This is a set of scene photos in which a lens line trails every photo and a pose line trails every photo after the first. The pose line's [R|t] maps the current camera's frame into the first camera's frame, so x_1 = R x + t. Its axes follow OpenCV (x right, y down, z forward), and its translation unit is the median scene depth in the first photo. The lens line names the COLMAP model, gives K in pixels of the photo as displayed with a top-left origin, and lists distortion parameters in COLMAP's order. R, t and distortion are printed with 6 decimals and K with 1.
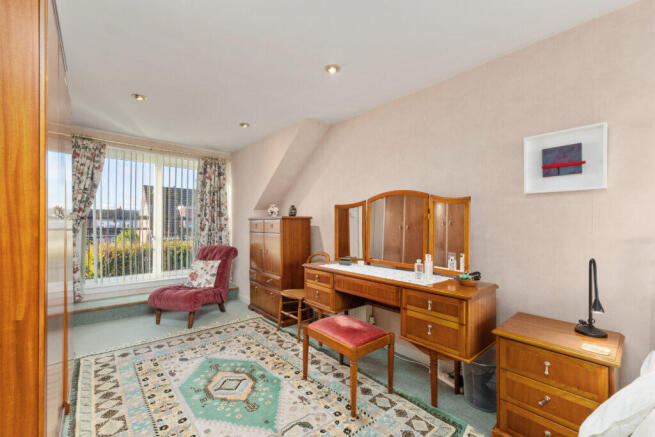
lens RADIAL K [[281.1, 0, 326.7], [0, 281.1, 225.0], [0, 0, 1]] dist [0.004817, 0.000227]
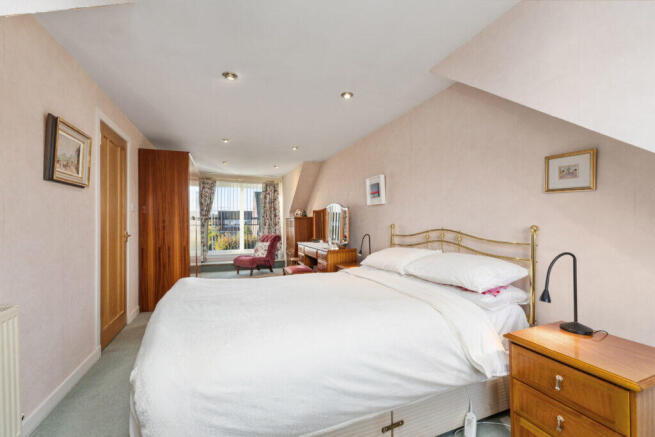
lens RADIAL K [[281.1, 0, 329.4], [0, 281.1, 216.9], [0, 0, 1]] dist [0.004817, 0.000227]
pose [[0.943147, -0.016571, -0.331962, 0.545184], [0.010413, 0.999739, -0.020321, 0.007874], [0.332212, 0.015709, 0.943074, -0.516584]]
